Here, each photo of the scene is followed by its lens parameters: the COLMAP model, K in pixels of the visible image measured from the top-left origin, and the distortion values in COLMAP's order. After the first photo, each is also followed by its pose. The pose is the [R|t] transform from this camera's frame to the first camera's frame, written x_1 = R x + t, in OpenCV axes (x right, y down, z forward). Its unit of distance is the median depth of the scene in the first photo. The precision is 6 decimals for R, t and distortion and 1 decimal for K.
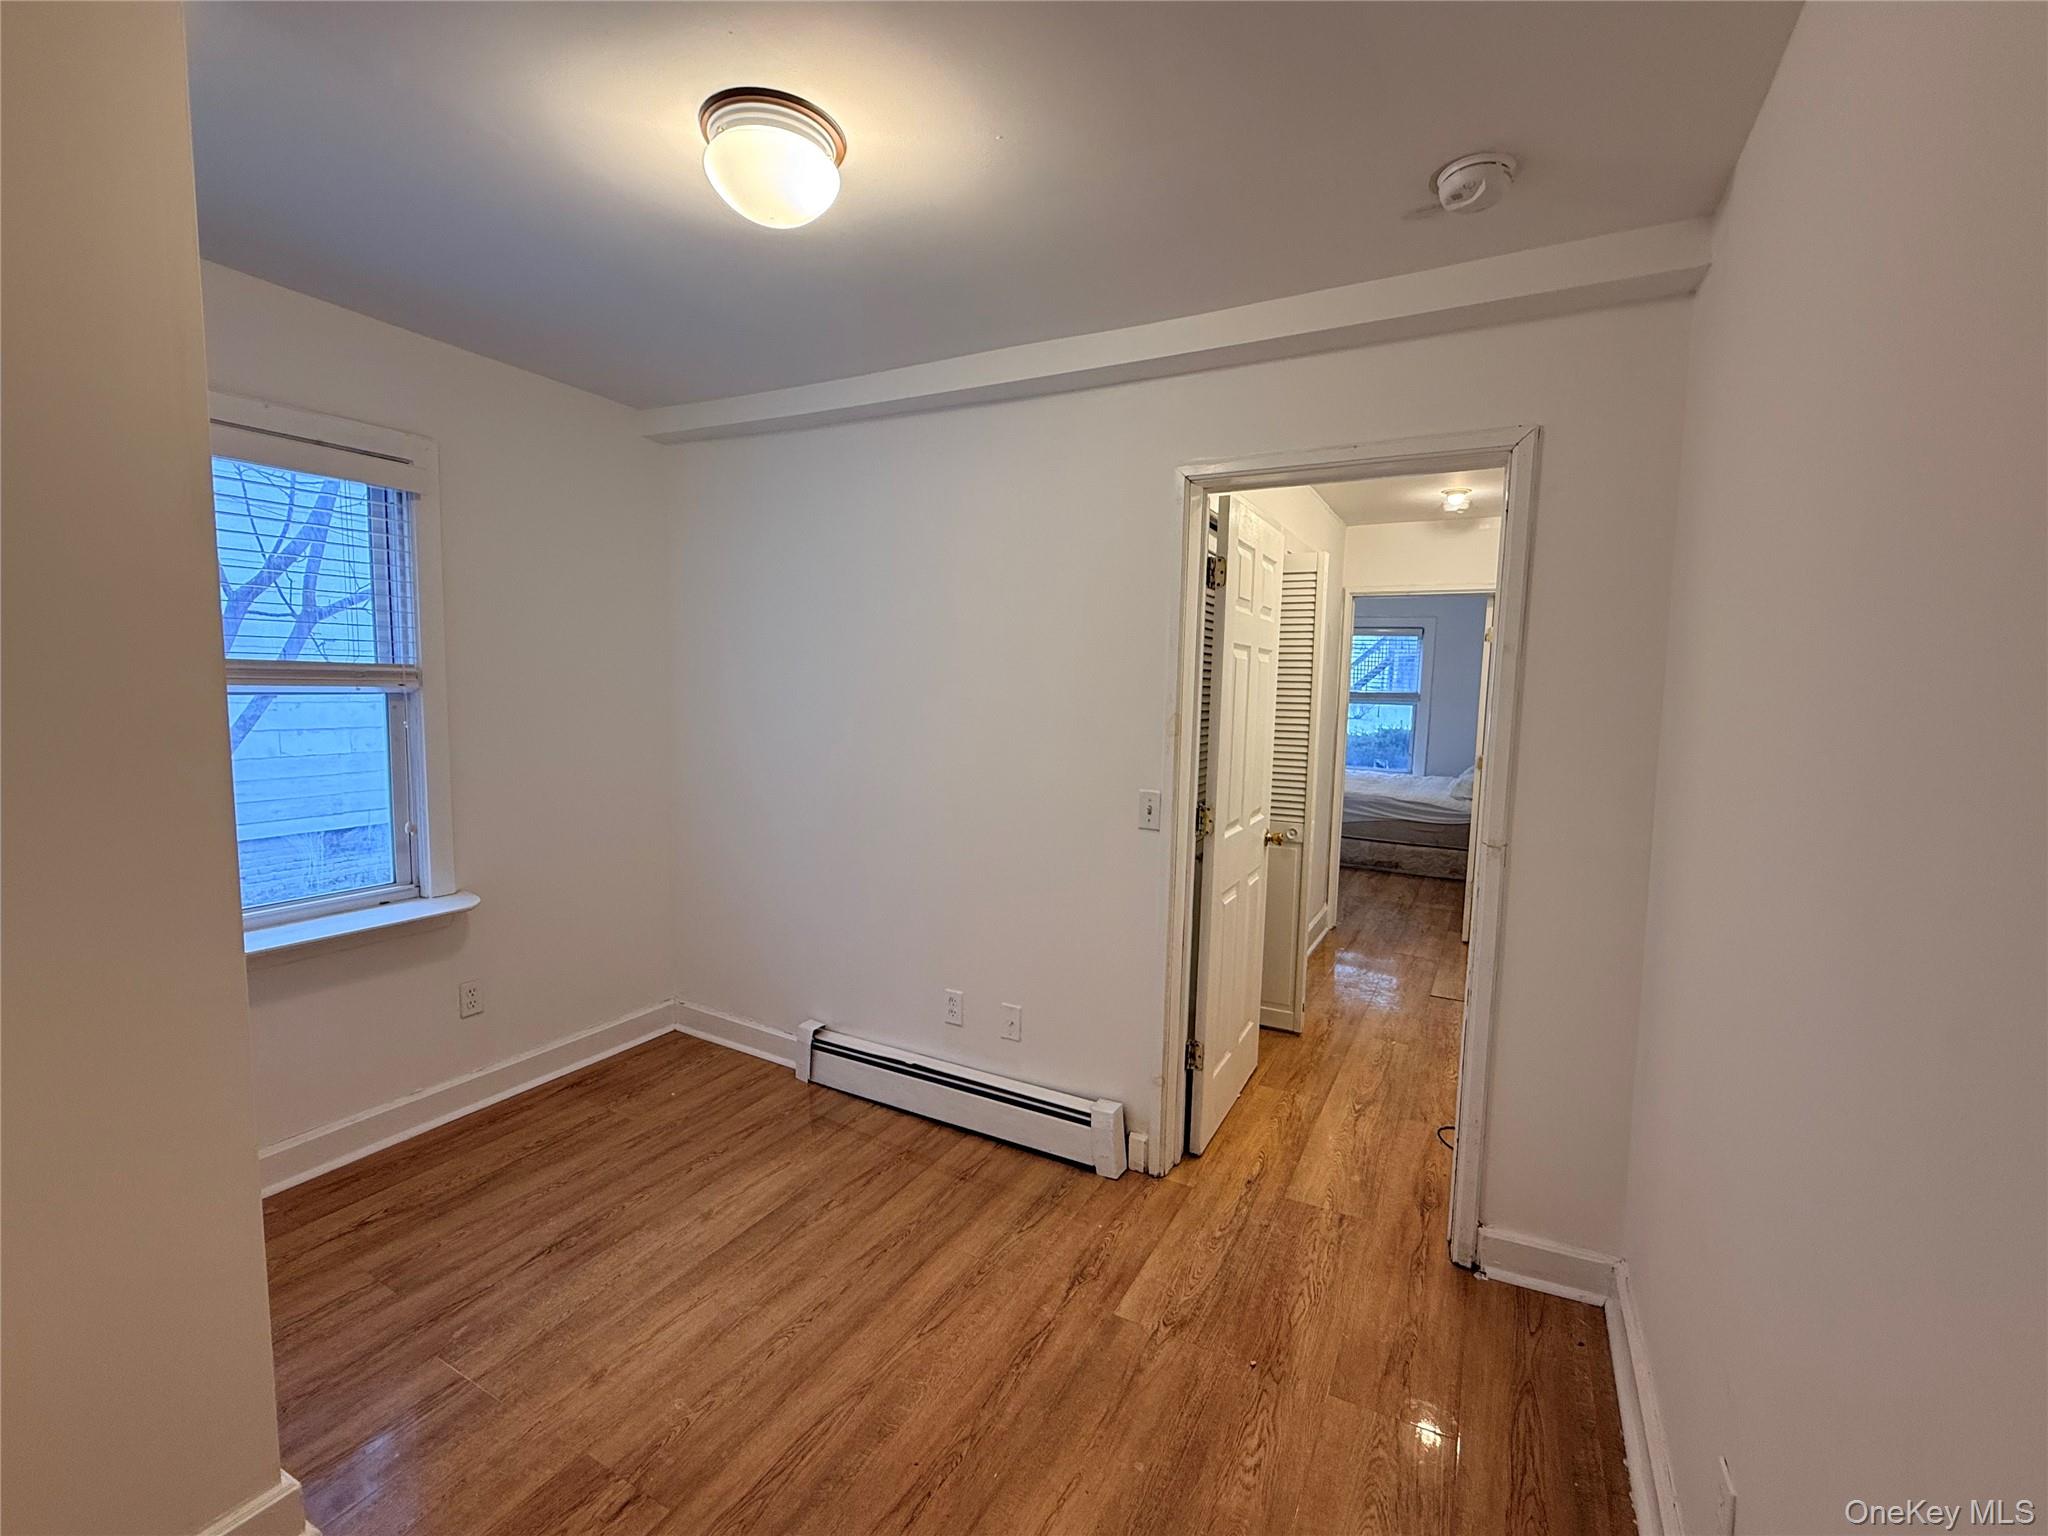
lens RADIAL K [[880.3, 0, 1023.5], [0, 880.3, 766.0], [0, 0, 1]] dist [-0.000758, 0.000394]
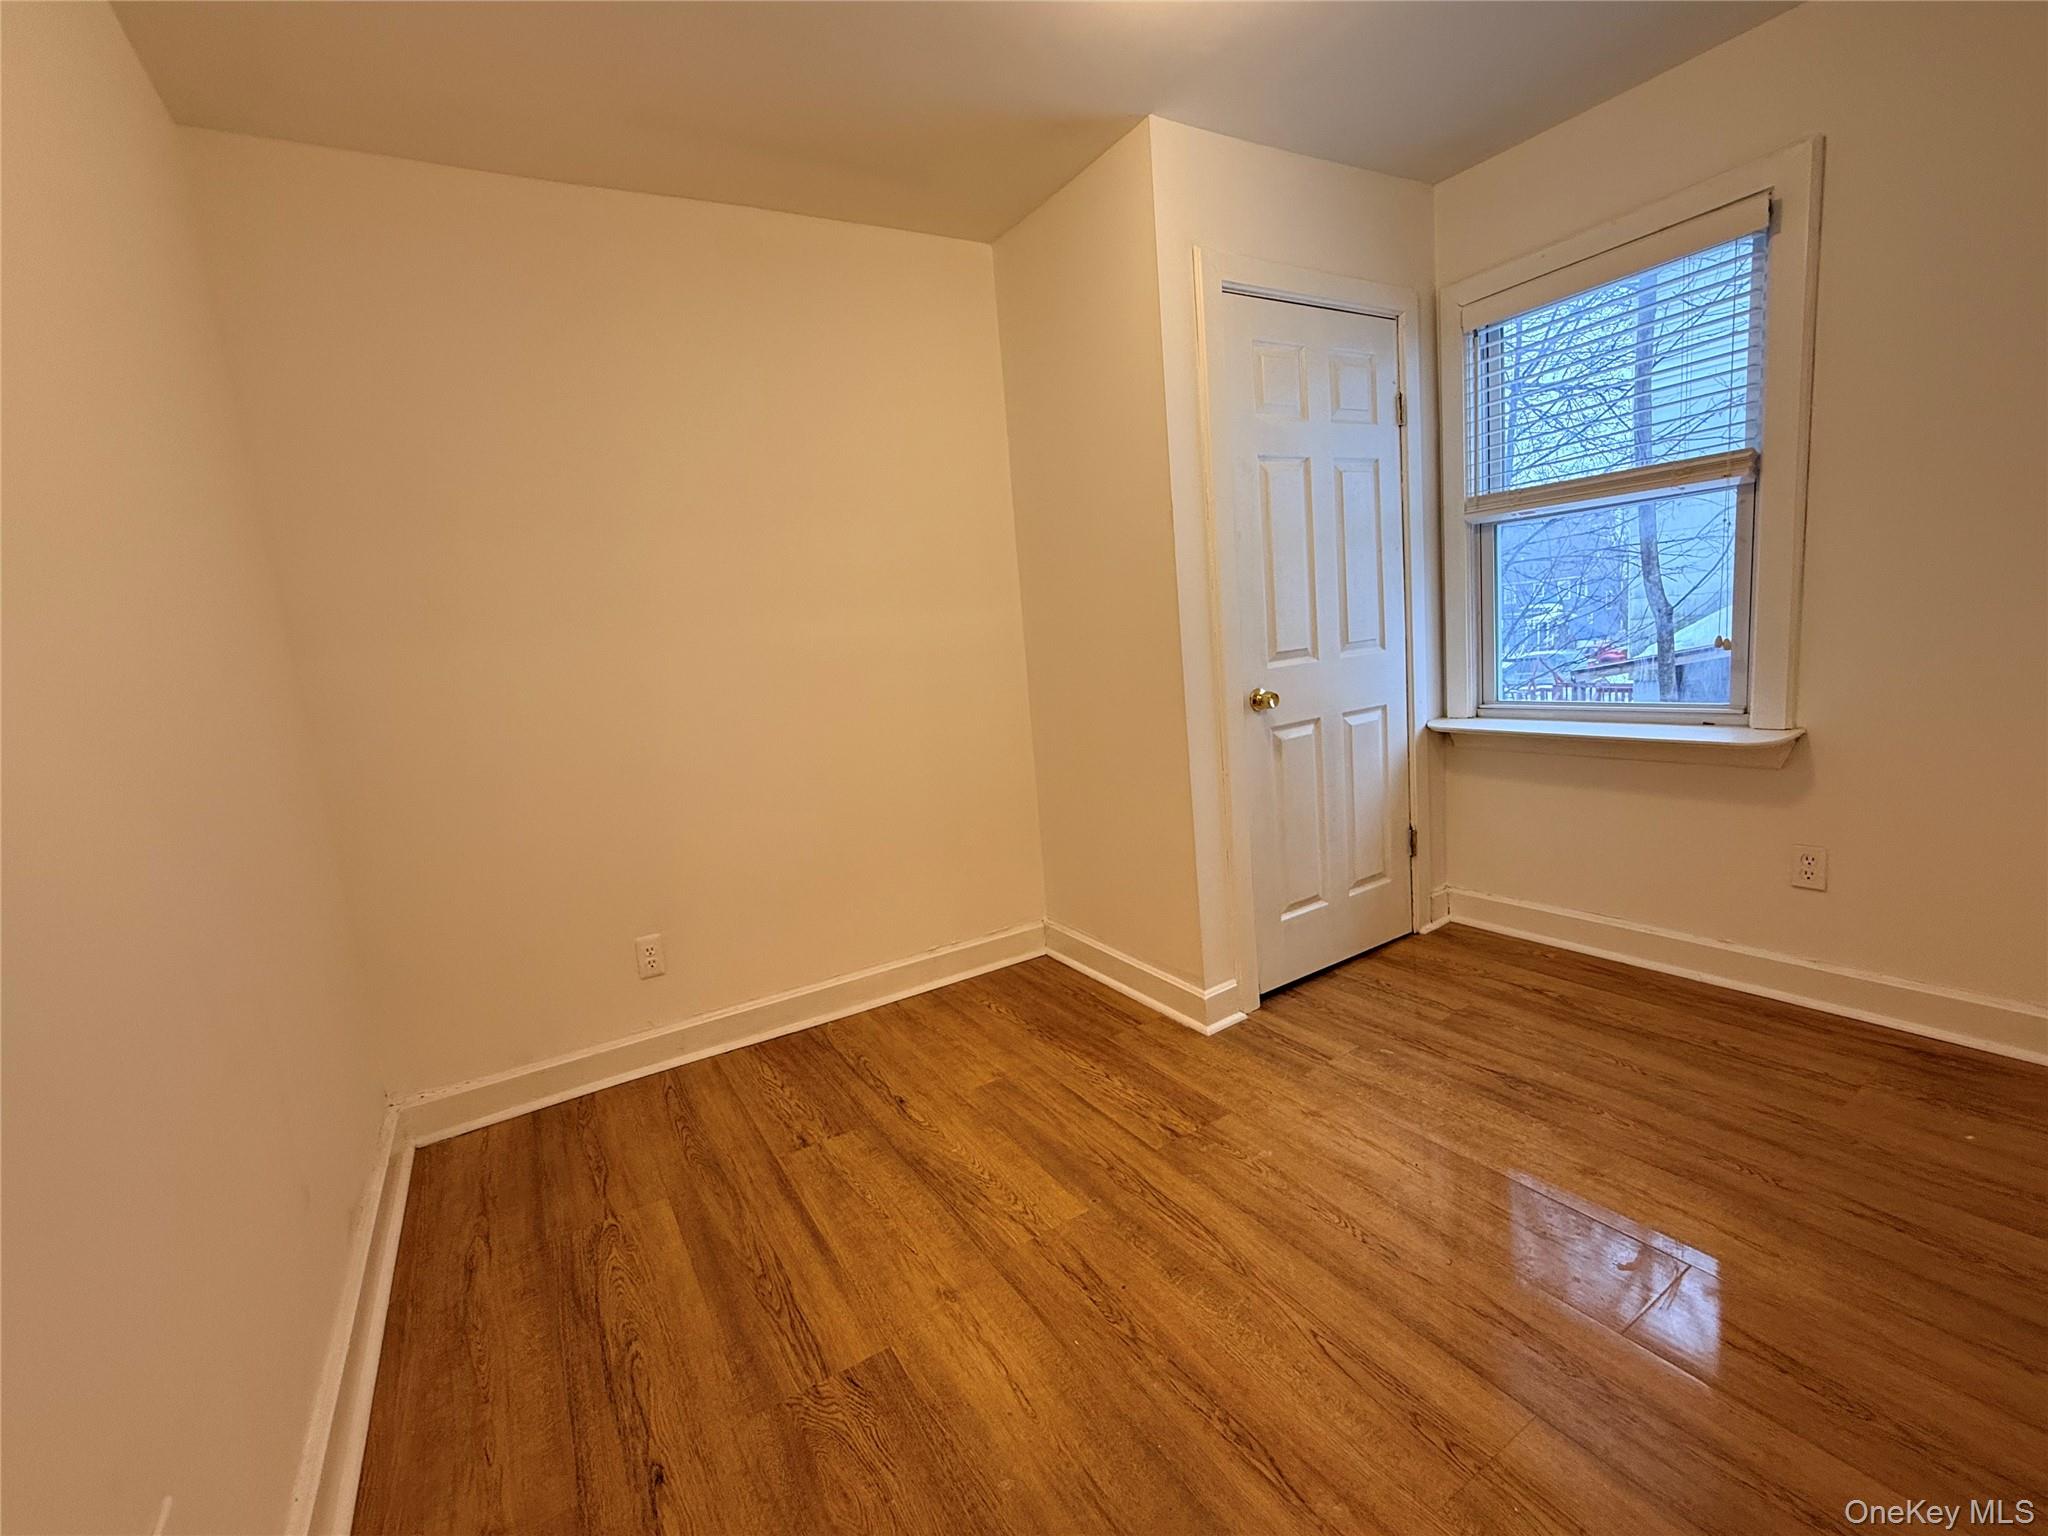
lens RADIAL K [[880.3, 0, 1025.6], [0, 880.3, 774.2], [0, 0, 1]] dist [-0.000758, 0.000394]
pose [[-0.490958, 0.167029, -0.855022, 0.560968], [0.000471, 0.981499, 0.191466, 0.042603], [0.871183, 0.093599, -0.481953, 1.108747]]
